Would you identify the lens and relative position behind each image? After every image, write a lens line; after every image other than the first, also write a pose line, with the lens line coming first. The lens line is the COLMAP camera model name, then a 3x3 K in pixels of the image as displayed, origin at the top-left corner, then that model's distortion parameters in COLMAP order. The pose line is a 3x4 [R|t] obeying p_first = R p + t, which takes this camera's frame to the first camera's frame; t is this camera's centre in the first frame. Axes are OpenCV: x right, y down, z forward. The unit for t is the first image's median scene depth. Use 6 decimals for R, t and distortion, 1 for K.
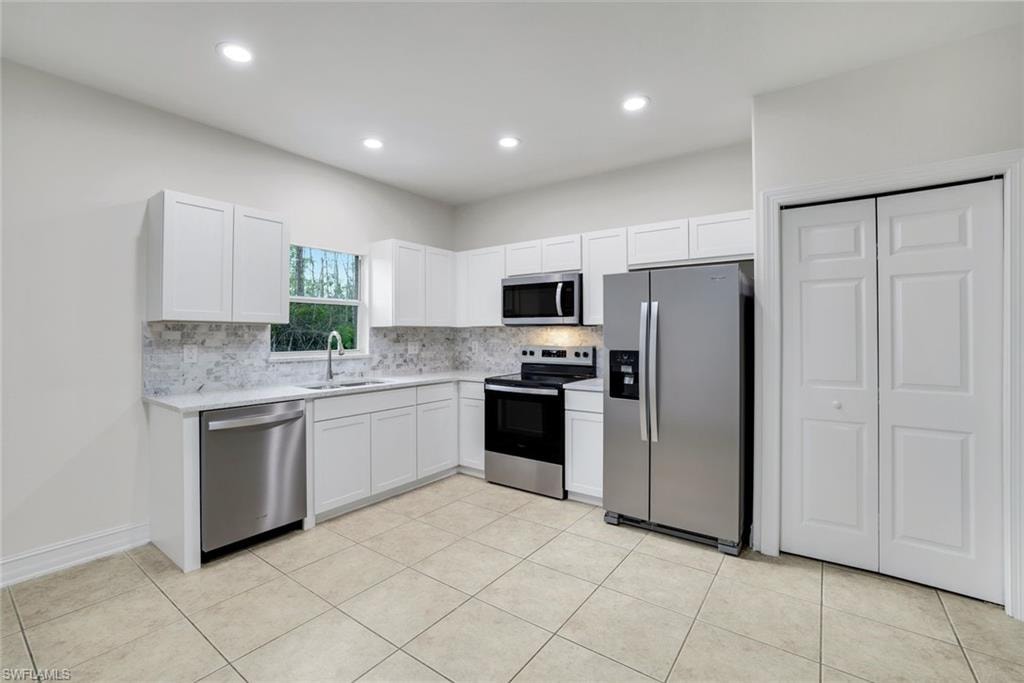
lens RADIAL K [[446.5, 0, 507.2], [0, 446.5, 333.3], [0, 0, 1]] dist [-0.026826, 0.008683]
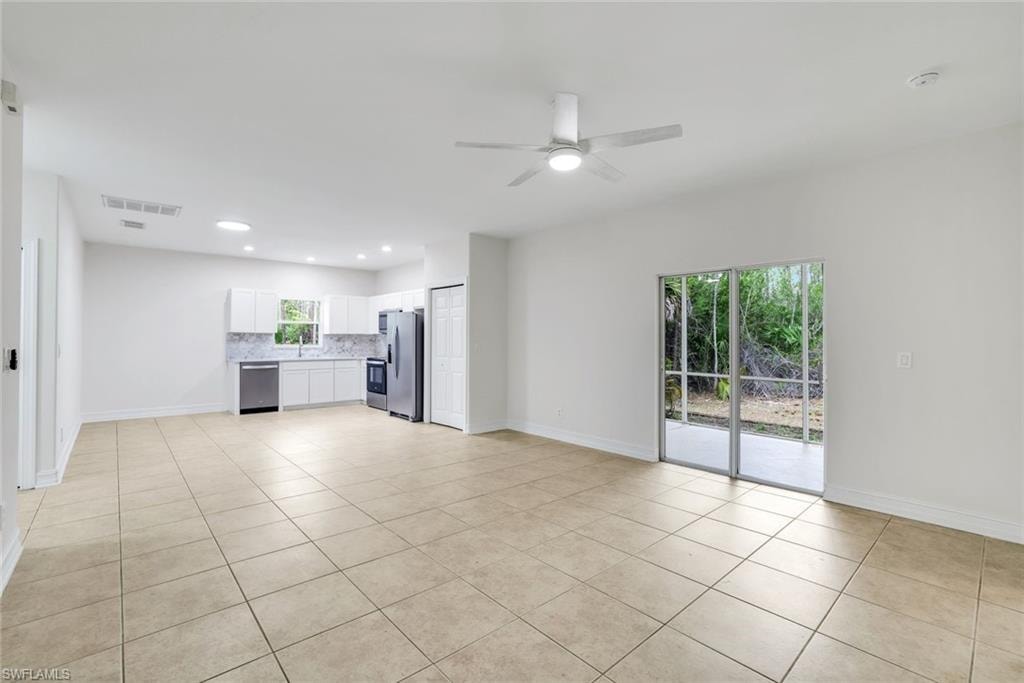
lens RADIAL K [[446.5, 0, 502.7], [0, 446.5, 338.1], [0, 0, 1]] dist [-0.026826, 0.008683]
pose [[0.977024, 0.003734, -0.213097, 1.302586], [-0.003857, 0.999993, -0.000160, 0.001877], [0.213094, 0.000978, 0.977031, -1.203939]]
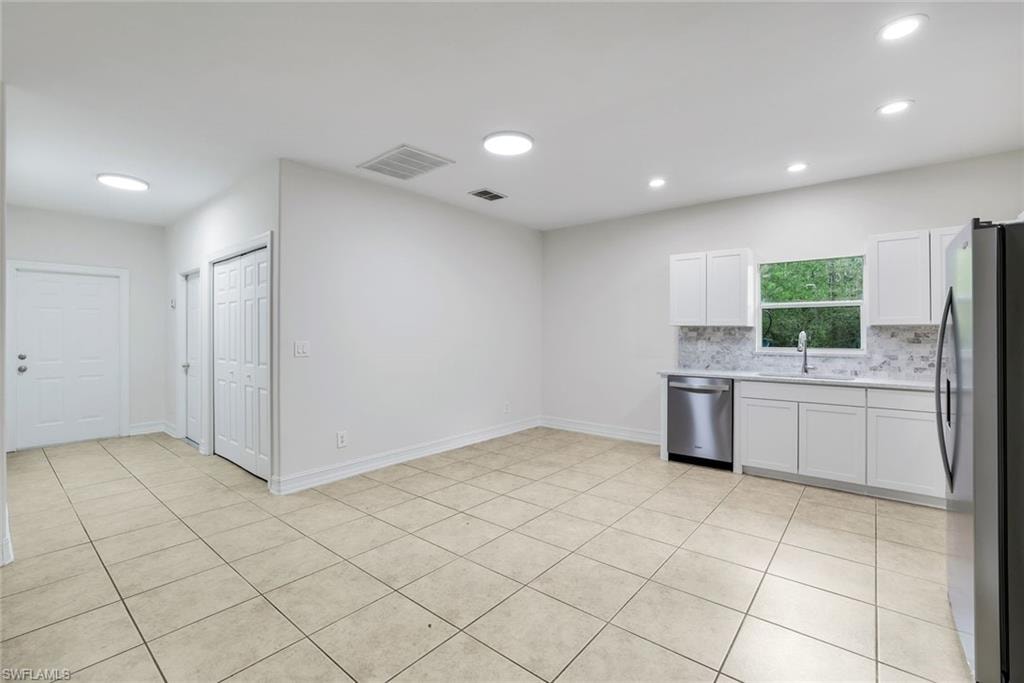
lens RADIAL K [[446.5, 0, 496.2], [0, 446.5, 331.8], [0, 0, 1]] dist [-0.026826, 0.008683]
pose [[-0.063667, -0.005155, -0.997958, 0.919624], [0.000197, 0.999987, -0.005178, 0.003269], [0.997971, -0.000526, -0.063665, 0.305686]]
